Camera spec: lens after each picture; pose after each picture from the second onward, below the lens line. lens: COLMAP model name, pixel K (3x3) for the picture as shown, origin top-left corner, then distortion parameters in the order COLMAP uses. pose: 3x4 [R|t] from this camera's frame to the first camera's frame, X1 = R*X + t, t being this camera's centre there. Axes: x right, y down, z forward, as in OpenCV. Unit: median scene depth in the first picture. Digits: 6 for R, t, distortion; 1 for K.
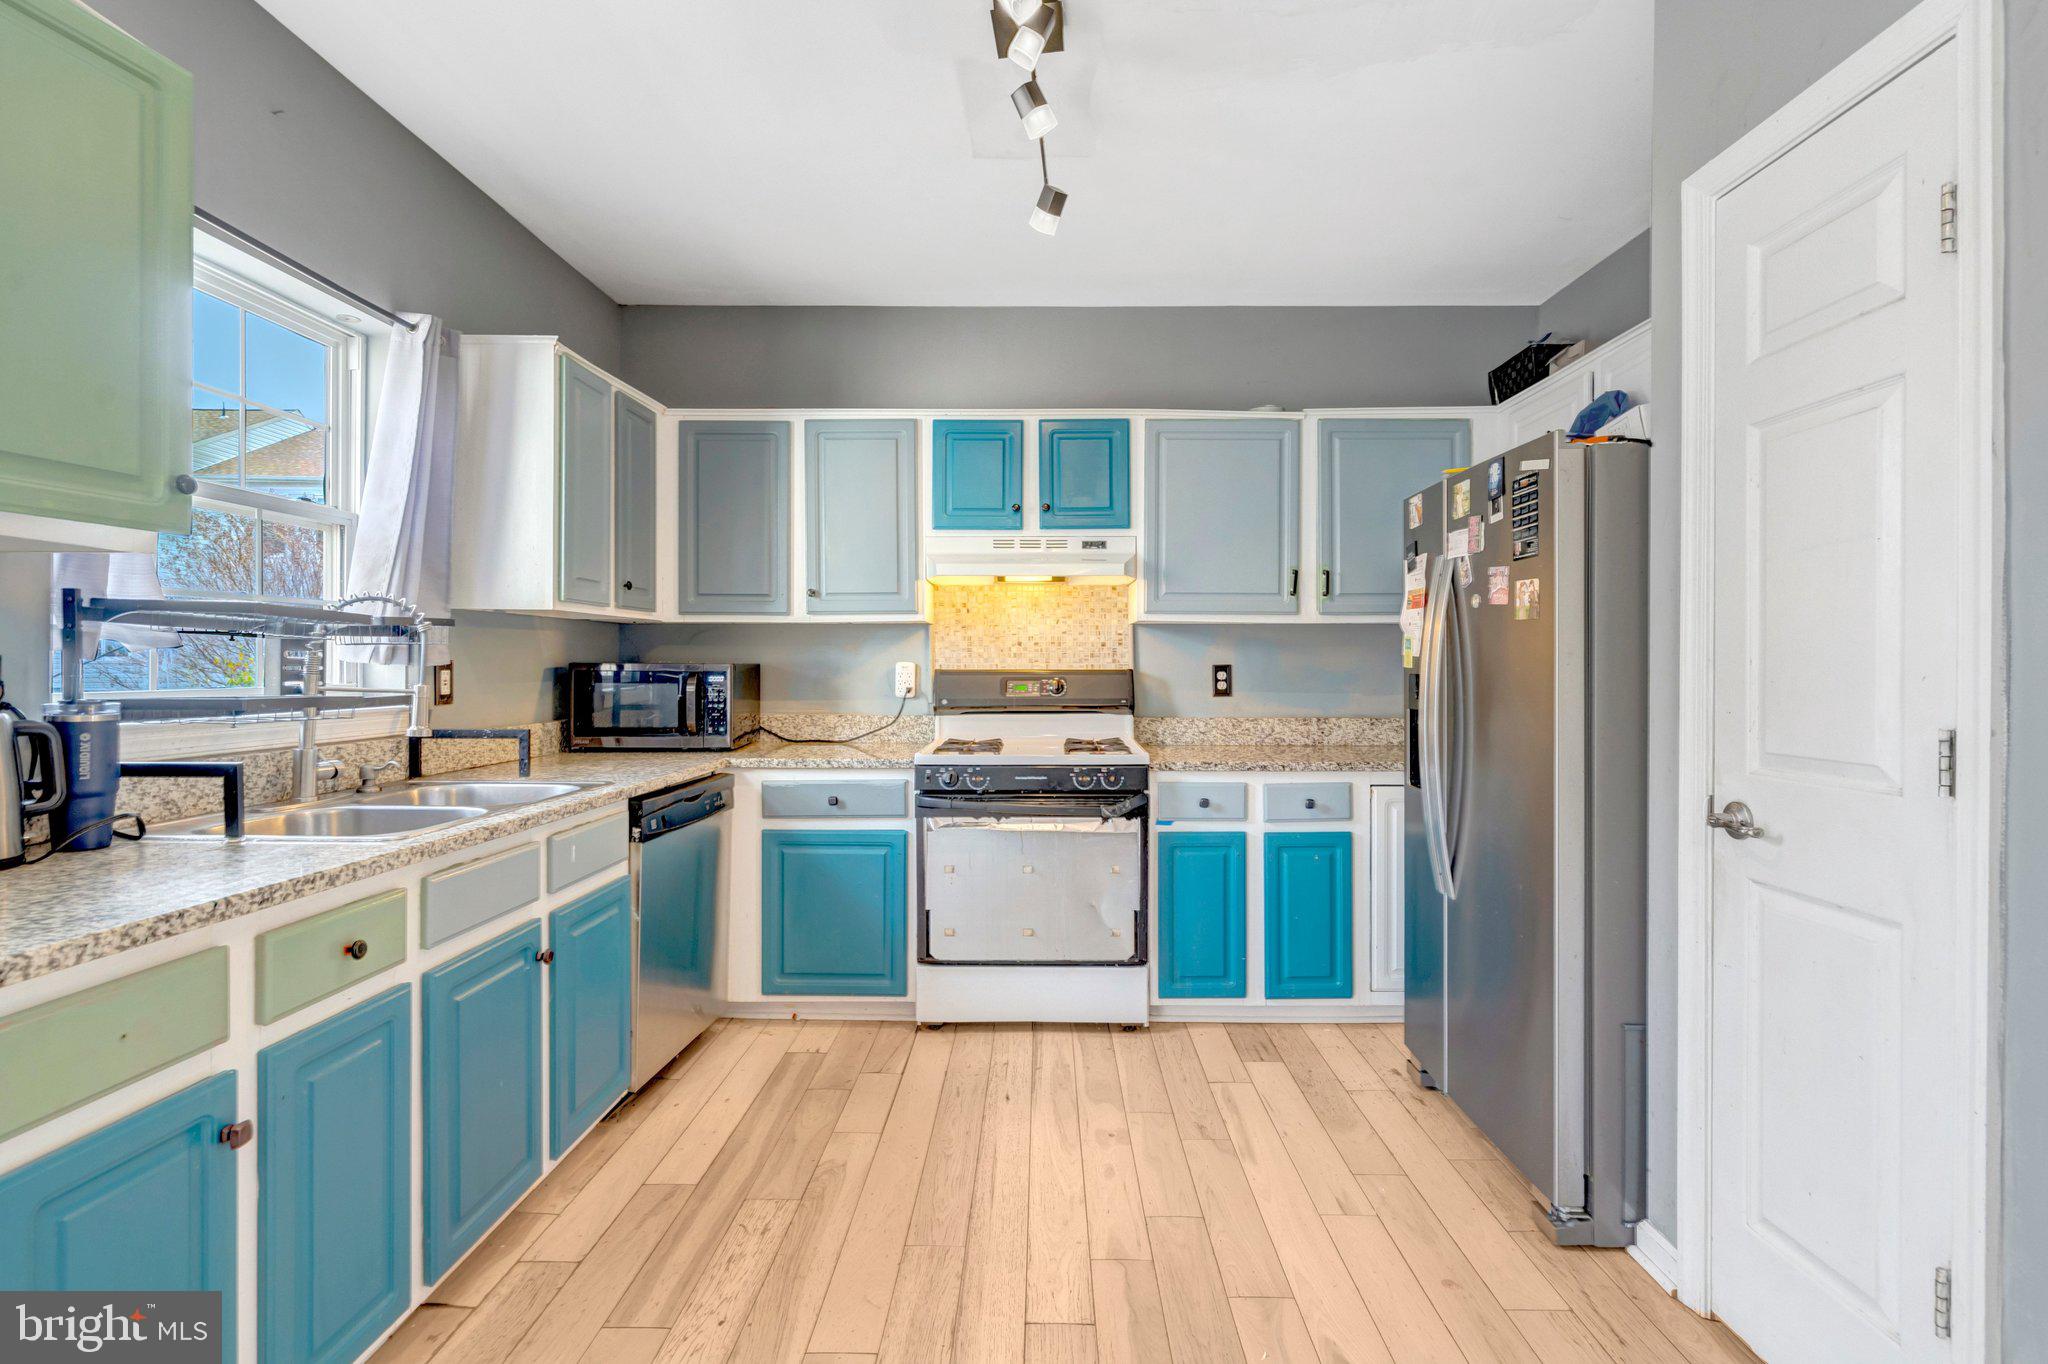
lens RADIAL K [[952.5, 0, 1030.0], [0, 952.5, 674.7], [0, 0, 1]] dist [-0.004231, 0.000560]
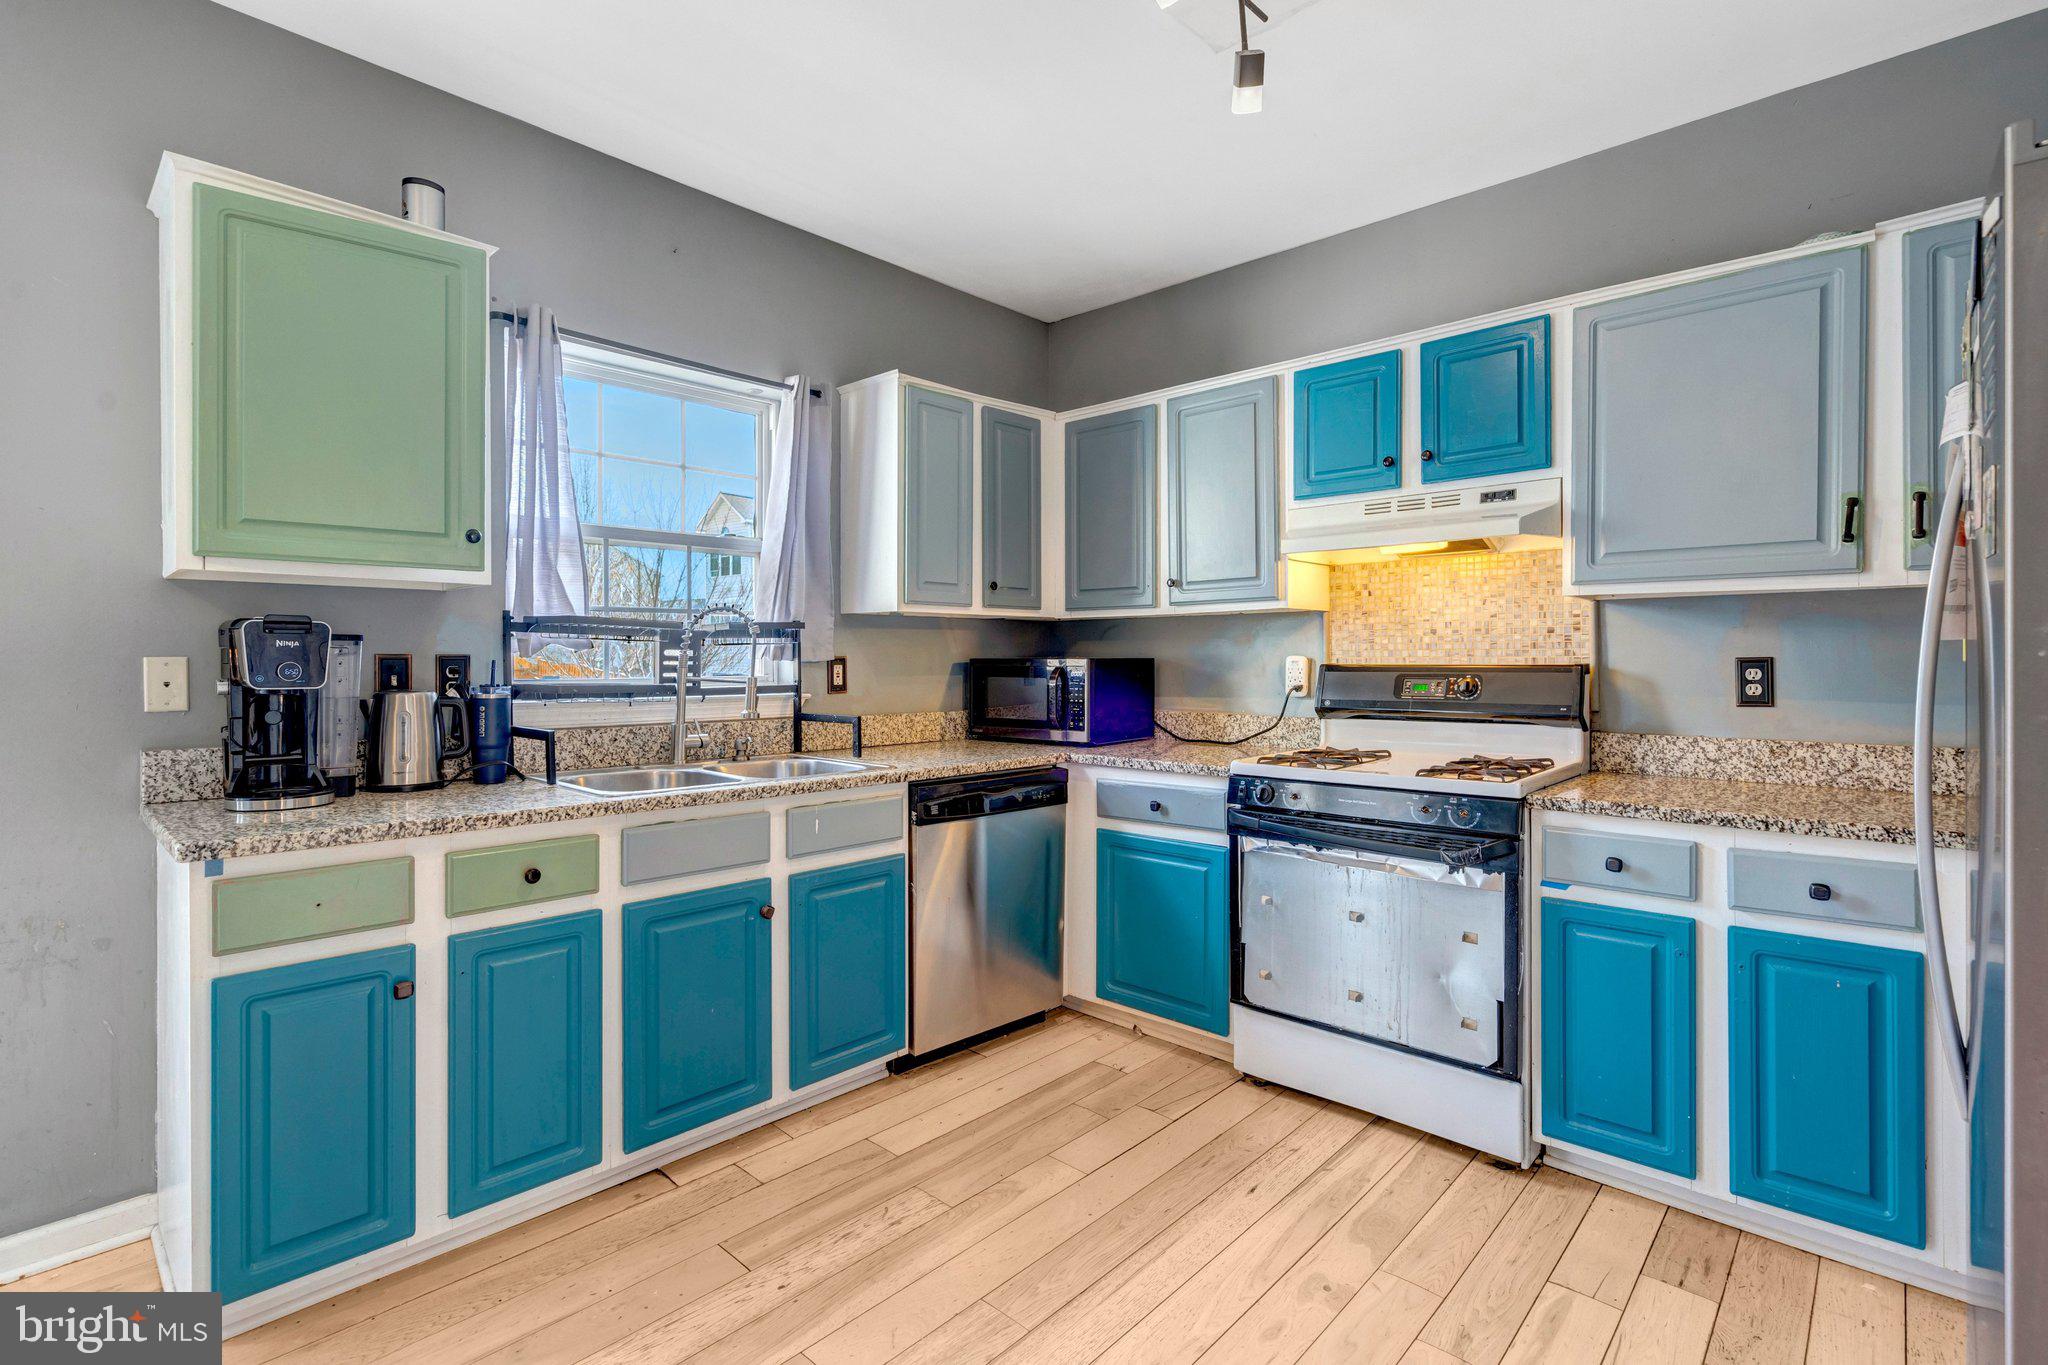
lens RADIAL K [[952.5, 0, 1022.6], [0, 952.5, 670.2], [0, 0, 1]] dist [-0.004231, 0.000560]
pose [[0.738000, 0.004285, -0.674787, 0.325204], [-0.003982, 0.999990, 0.001995, -0.001216], [0.674789, 0.001214, 0.738010, 0.227892]]
